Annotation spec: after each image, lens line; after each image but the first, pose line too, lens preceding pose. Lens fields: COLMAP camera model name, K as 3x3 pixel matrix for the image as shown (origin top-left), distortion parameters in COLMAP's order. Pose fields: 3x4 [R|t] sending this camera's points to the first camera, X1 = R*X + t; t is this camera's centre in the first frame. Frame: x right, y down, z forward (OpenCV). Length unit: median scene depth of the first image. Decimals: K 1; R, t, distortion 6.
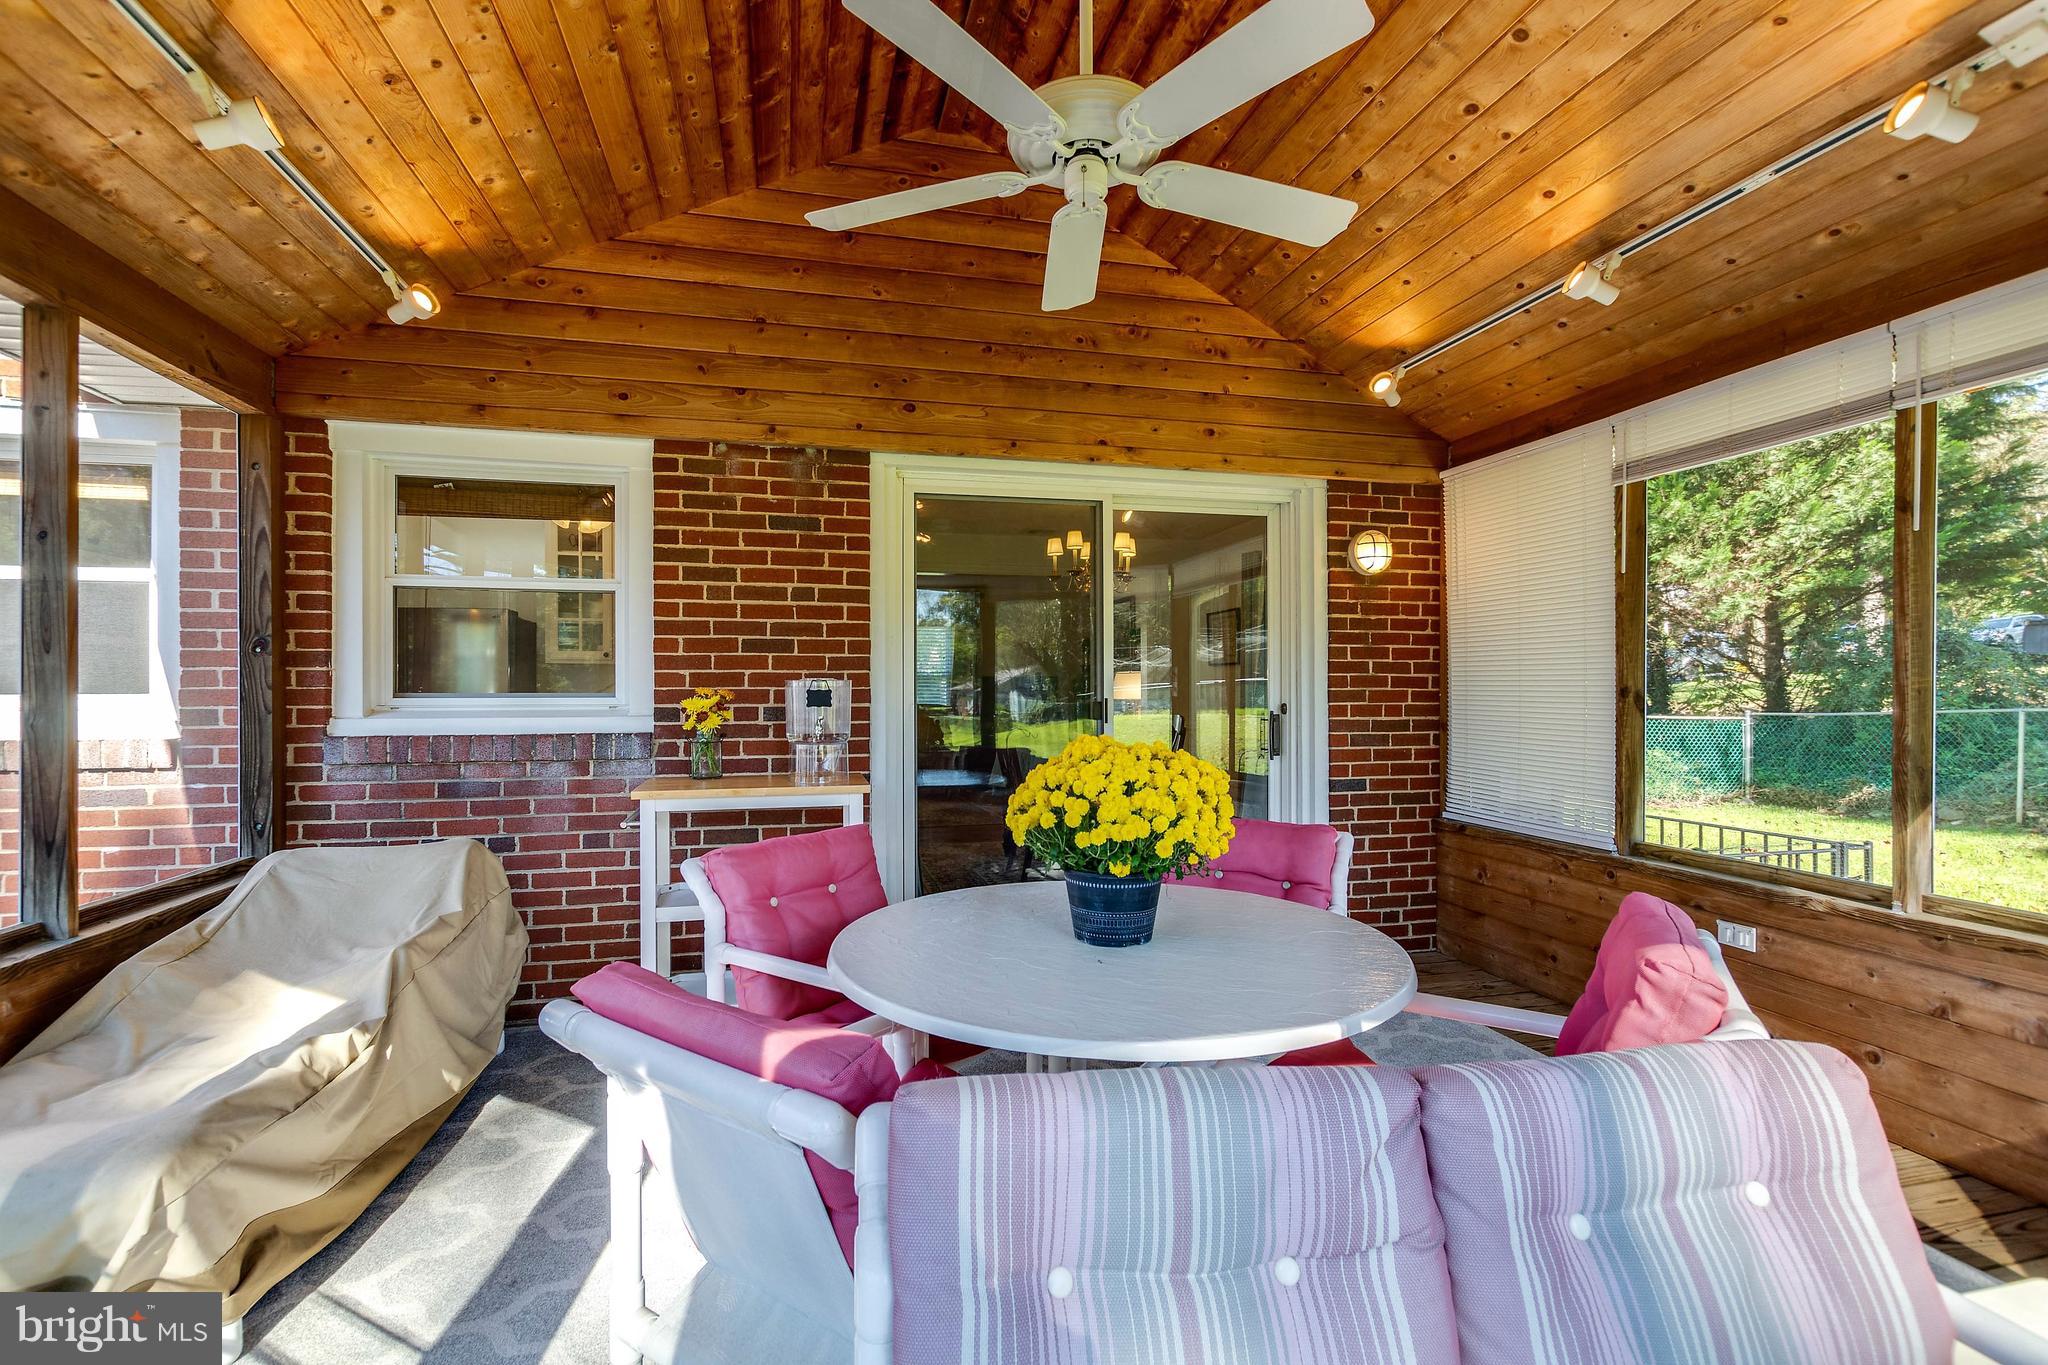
lens RADIAL K [[927.4, 0, 1024.0], [0, 927.4, 684.2], [0, 0, 1]] dist [-0.001081, -0.000240]
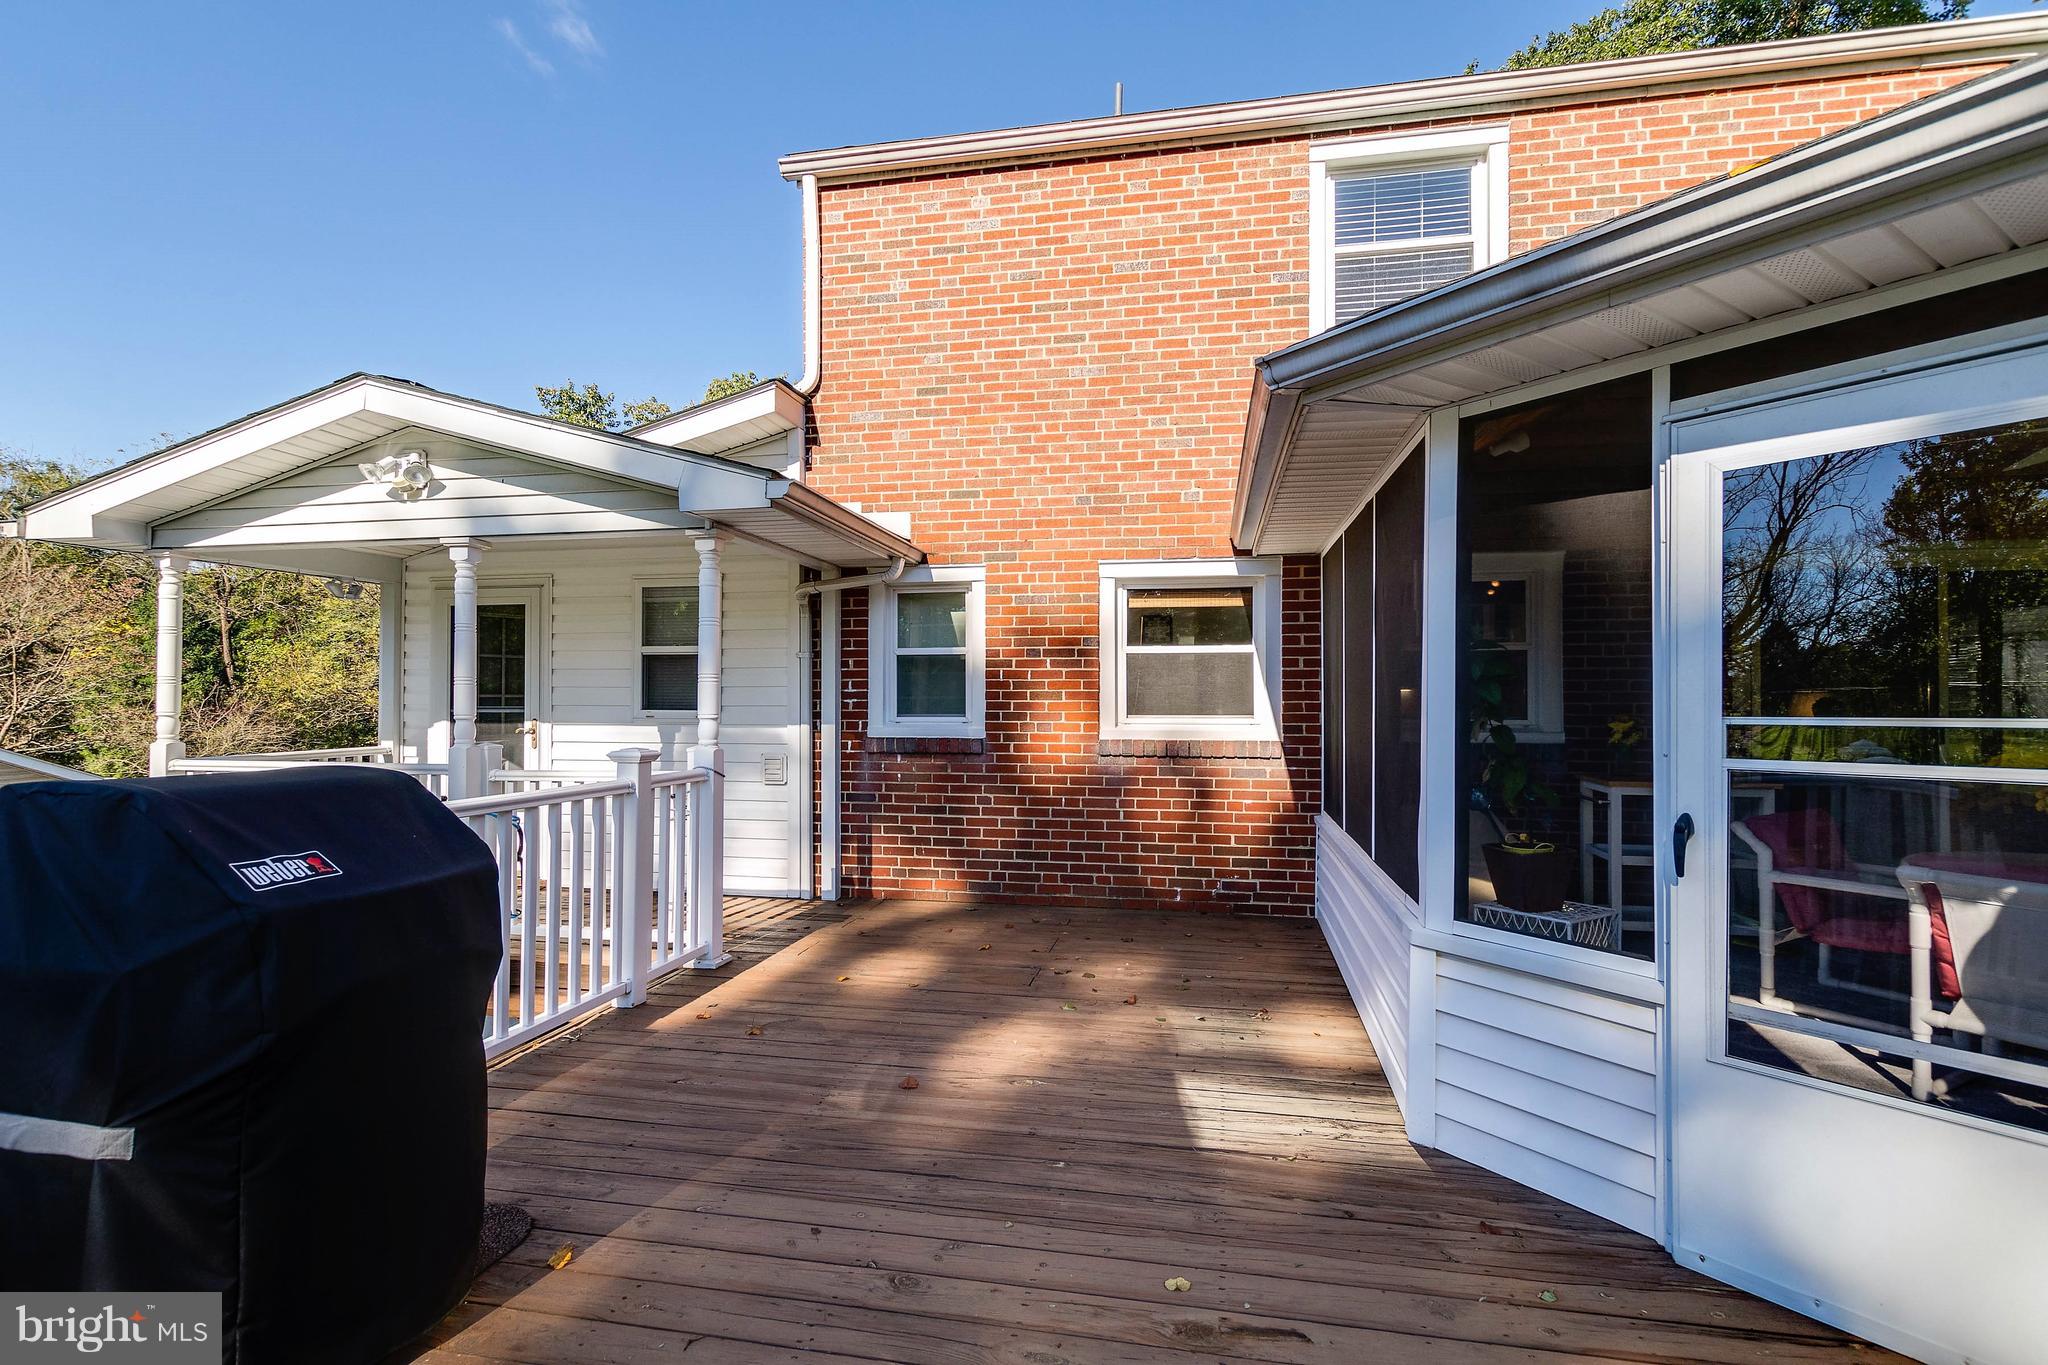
lens RADIAL K [[927.4, 0, 1018.2], [0, 927.4, 678.9], [0, 0, 1]] dist [-0.001081, -0.000240]
pose [[0.903342, -0.008322, -0.428839, -0.537897], [0.000508, 0.999832, -0.018333, -0.025769], [0.428920, 0.016343, 0.903195, -0.730864]]
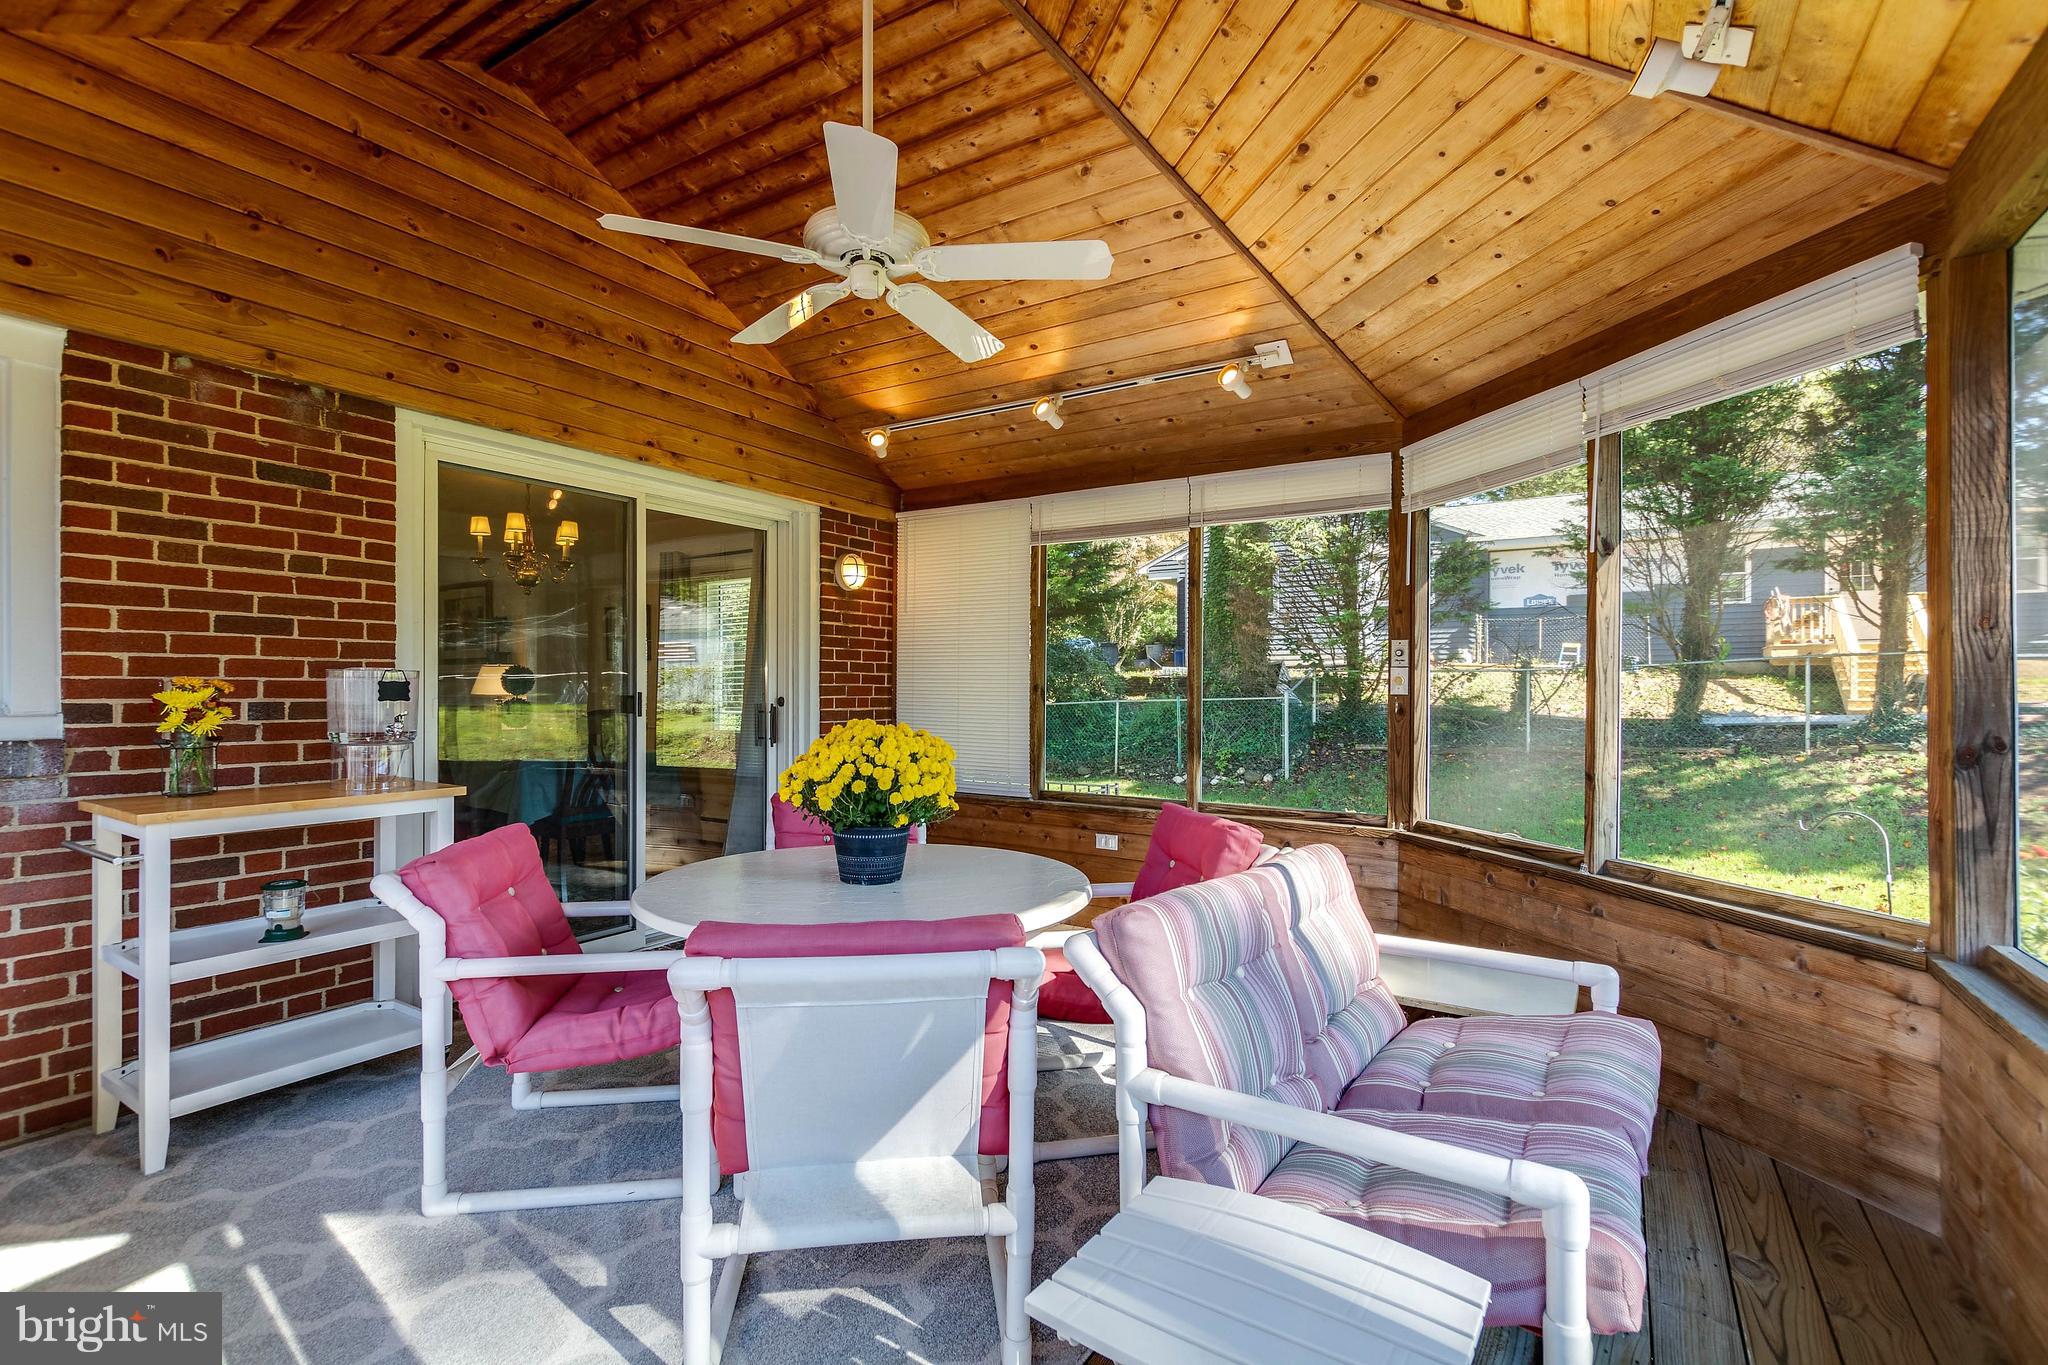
lens RADIAL K [[927.4, 0, 1022.2], [0, 927.4, 678.5], [0, 0, 1]] dist [-0.001081, -0.000240]
pose [[0.715545, 0.011287, 0.698476, -0.354047], [-0.009569, 0.999934, -0.006355, 0.002851], [-0.698501, -0.002136, 0.715605, -0.026554]]
